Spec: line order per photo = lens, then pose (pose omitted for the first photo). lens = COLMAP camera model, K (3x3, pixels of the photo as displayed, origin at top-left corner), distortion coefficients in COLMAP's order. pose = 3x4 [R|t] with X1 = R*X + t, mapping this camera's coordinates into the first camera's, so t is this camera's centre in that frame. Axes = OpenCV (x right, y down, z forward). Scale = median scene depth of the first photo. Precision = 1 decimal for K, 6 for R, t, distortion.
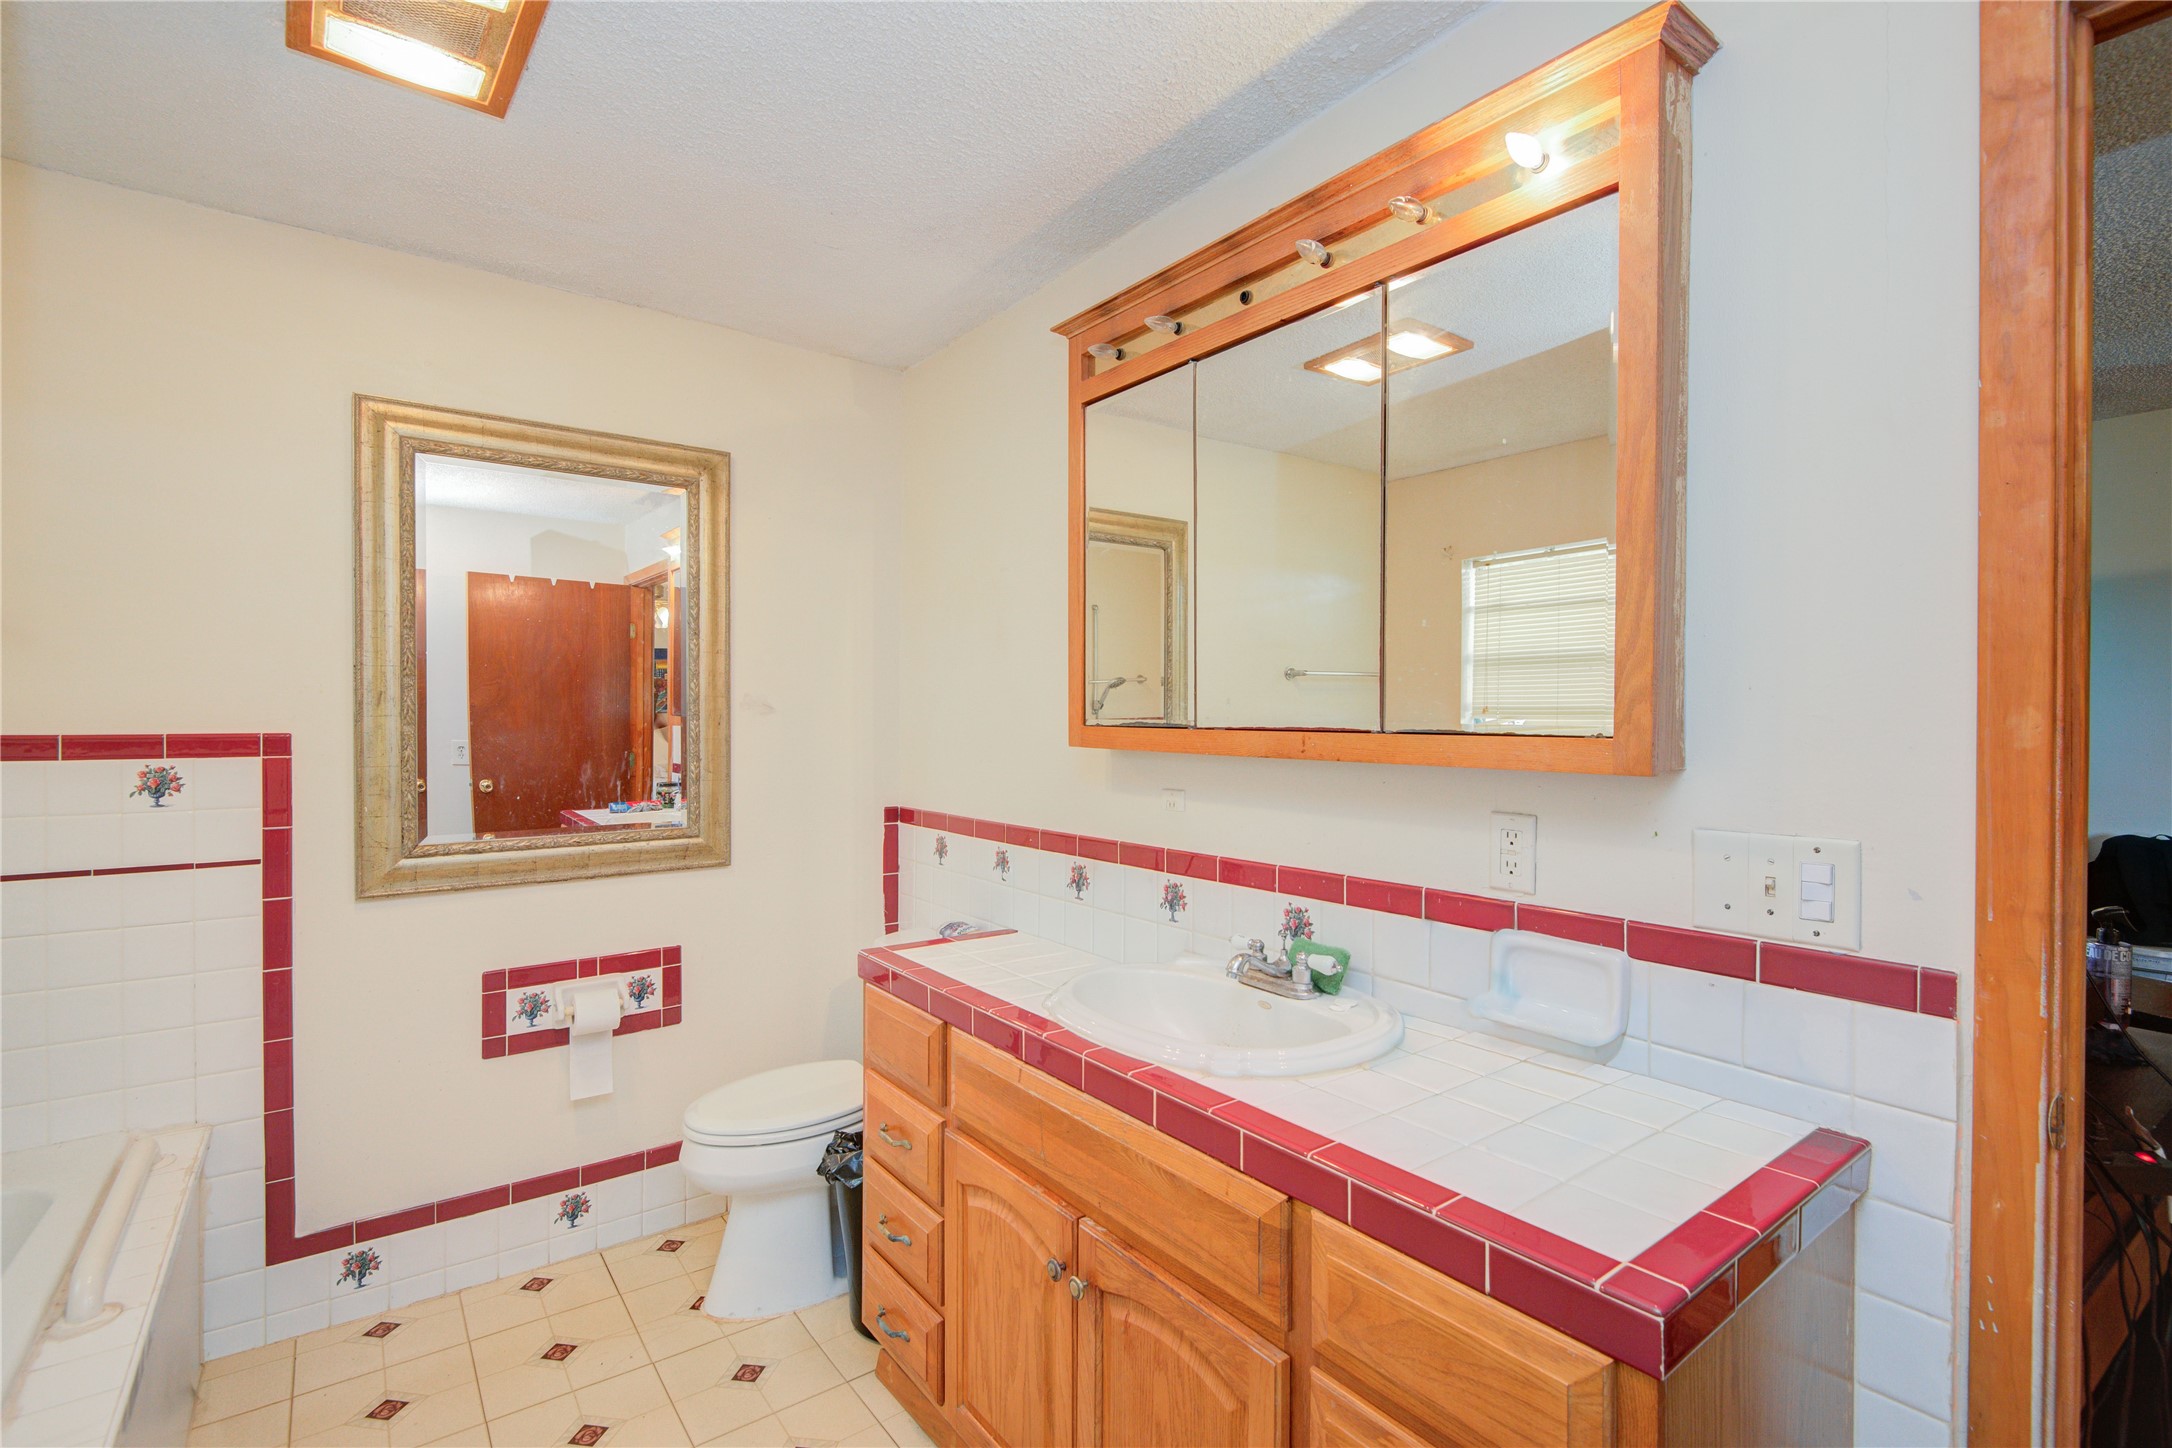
lens RADIAL K [[981.7, 0, 1086.0], [0, 981.7, 725.2], [0, 0, 1]] dist [0.000983, -0.000830]
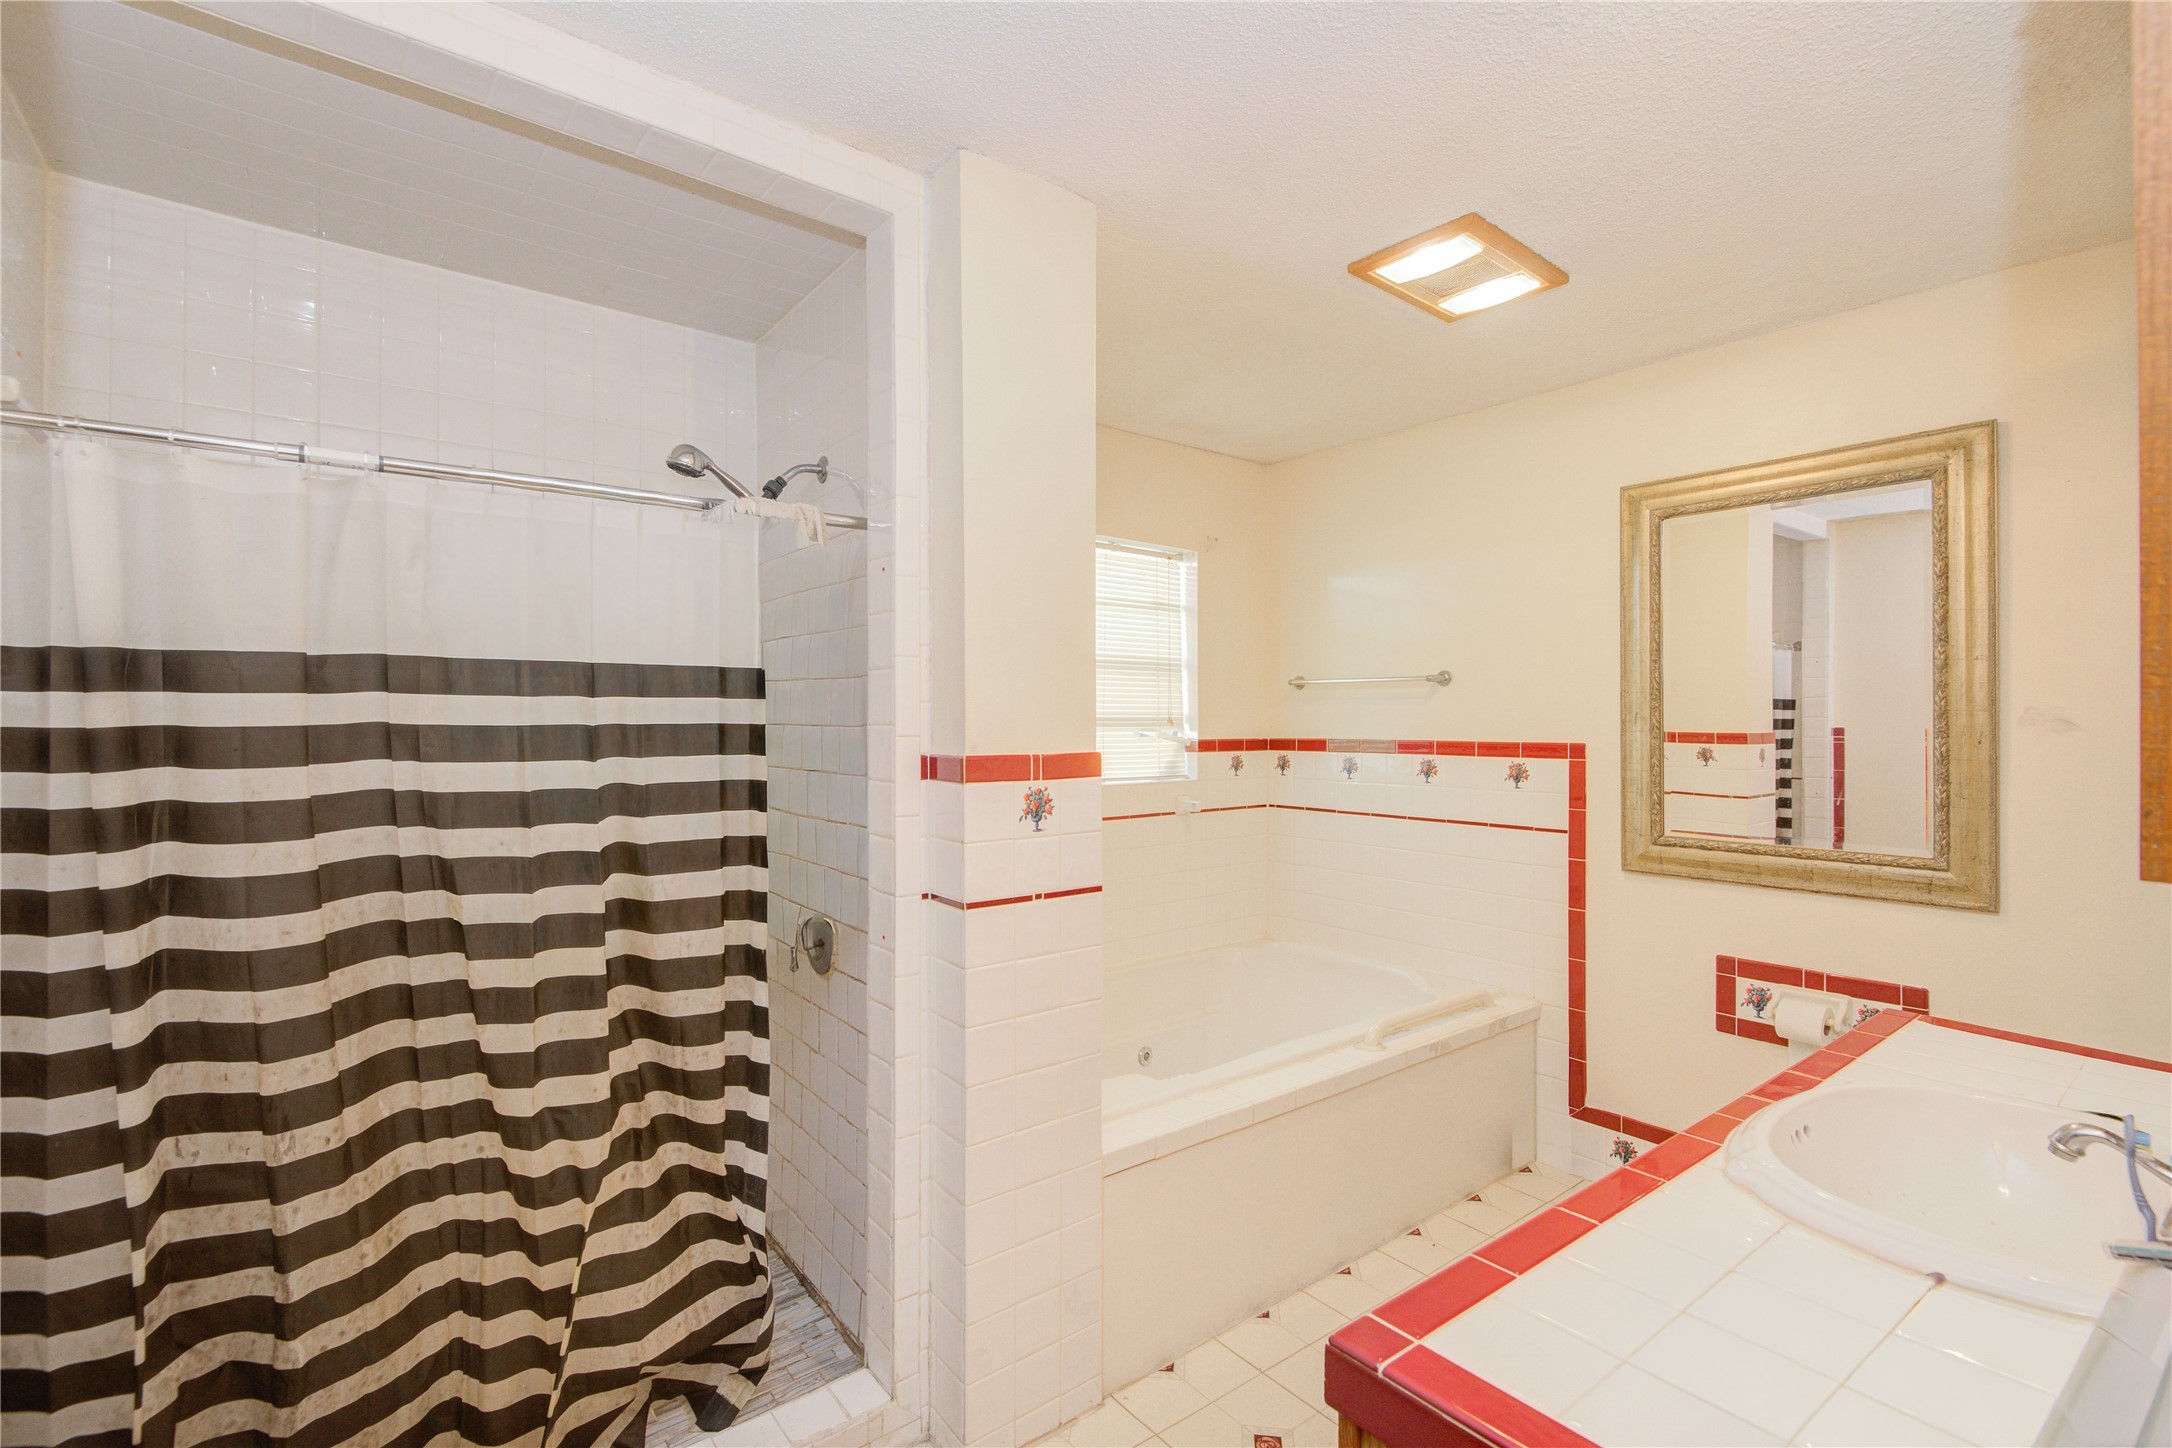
lens RADIAL K [[981.7, 0, 1079.4], [0, 981.7, 729.7], [0, 0, 1]] dist [0.000983, -0.000830]
pose [[0.004227, 0.004326, -0.999982, 0.563093], [-0.011196, 0.999928, 0.004279, -0.008637], [0.999928, 0.011177, 0.004275, 0.261861]]
